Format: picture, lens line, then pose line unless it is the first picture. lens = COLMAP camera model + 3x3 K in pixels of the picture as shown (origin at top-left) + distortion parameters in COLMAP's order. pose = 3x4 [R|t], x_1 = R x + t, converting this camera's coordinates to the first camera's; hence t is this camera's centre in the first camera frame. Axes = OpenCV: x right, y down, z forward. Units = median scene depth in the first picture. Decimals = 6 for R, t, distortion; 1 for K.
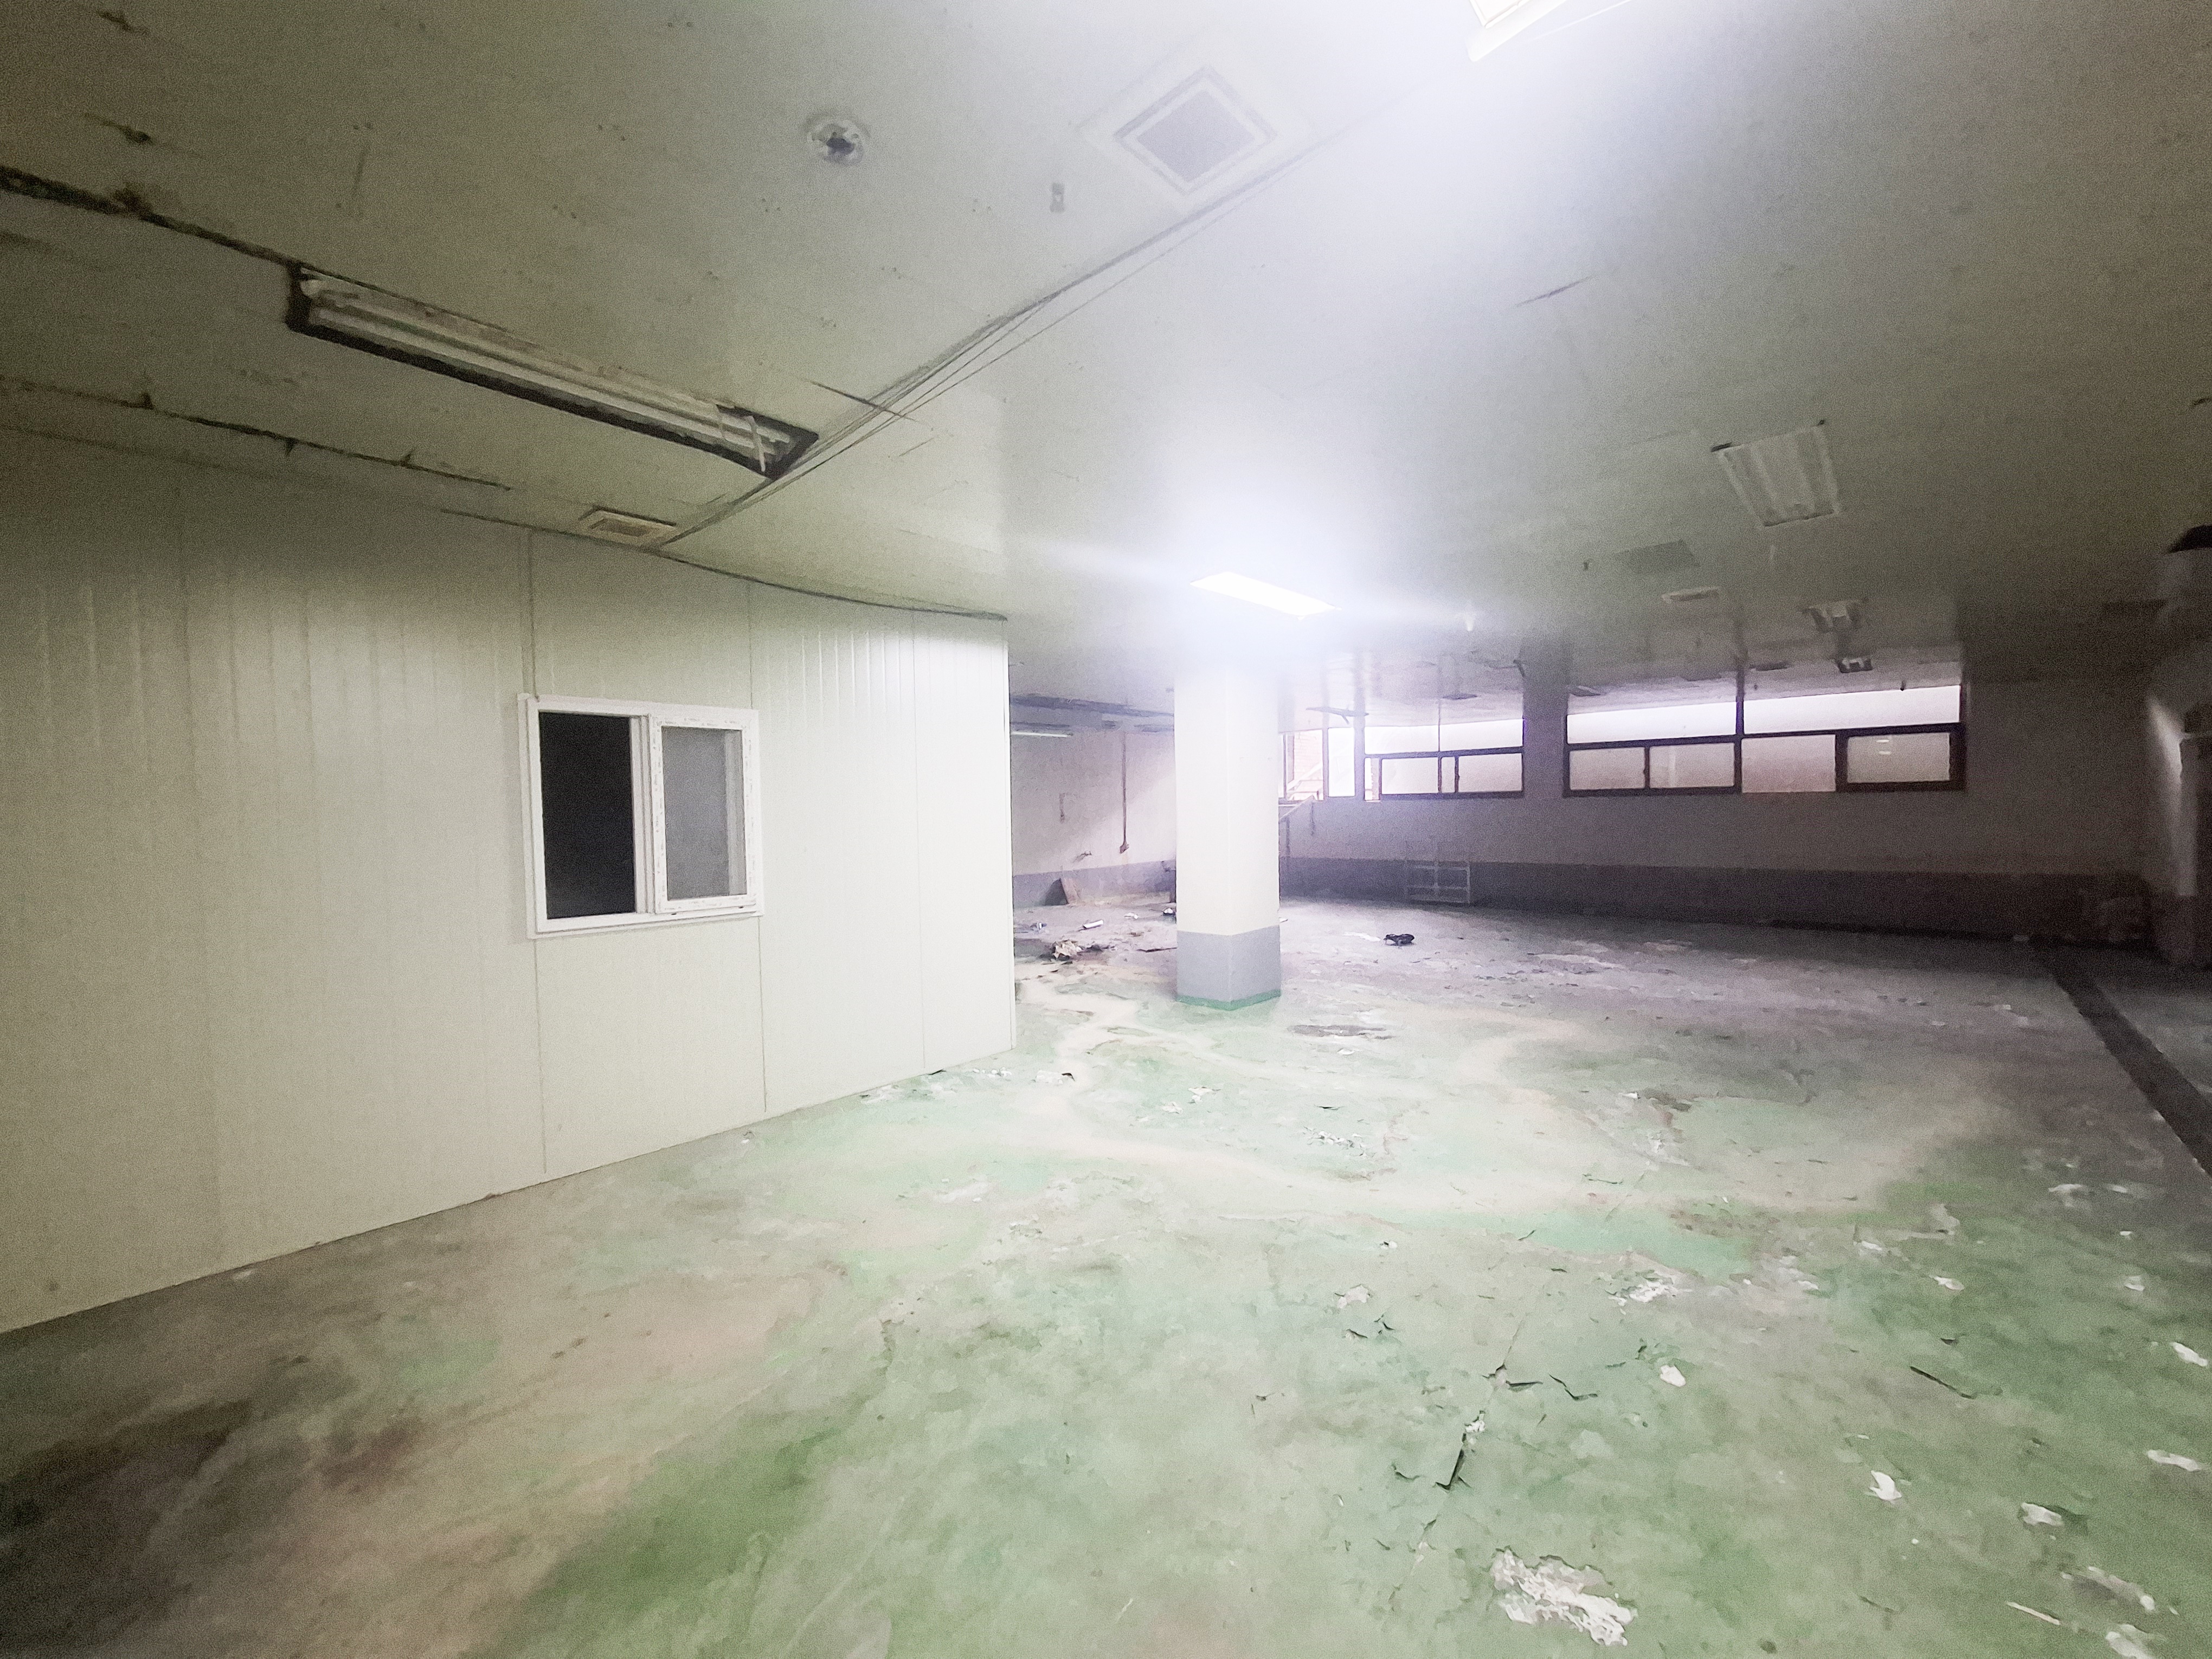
lens RADIAL K [[866.4, 0, 1099.1], [0, 866.4, 827.4], [0, 0, 1]] dist [-0.007620, 0.000471]
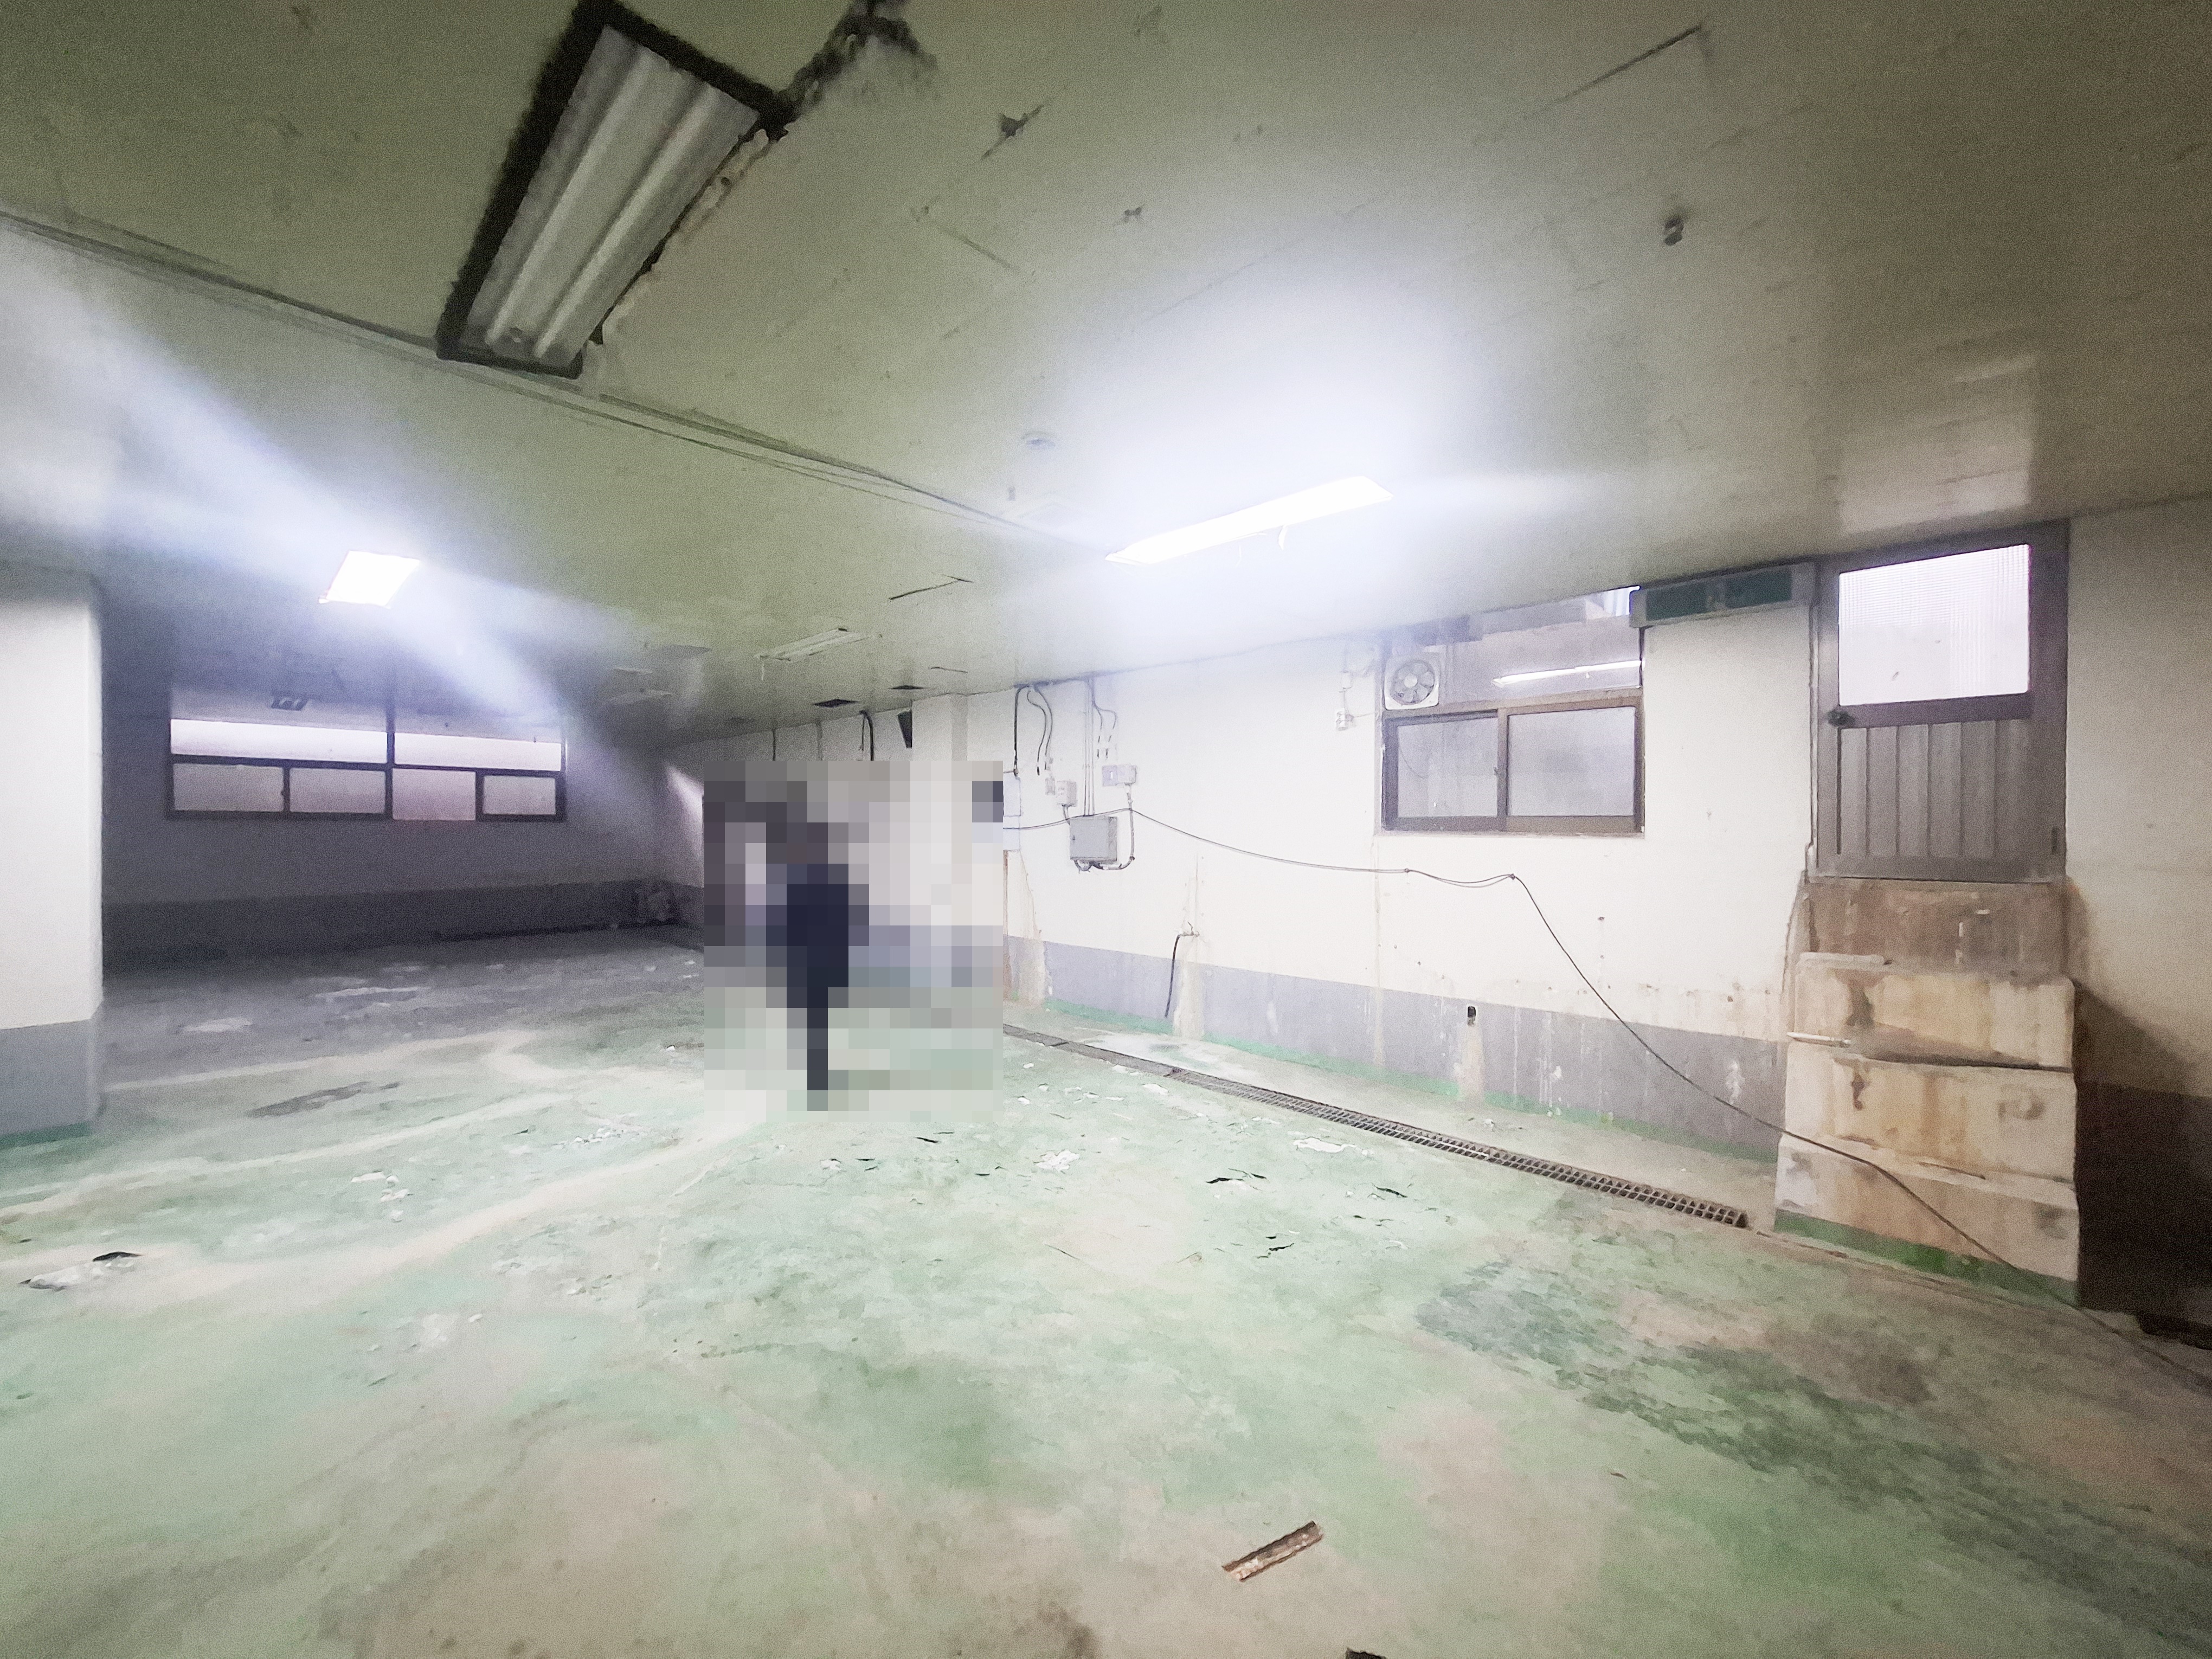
lens RADIAL K [[866.4, 0, 1099.1], [0, 866.4, 827.4], [0, 0, 1]] dist [-0.007620, 0.000471]
pose [[0.018213, 0.015274, 0.999717, -0.891057], [0.017430, 0.999727, -0.015592, 0.001637], [-0.999682, 0.017709, 0.017942, 0.387533]]
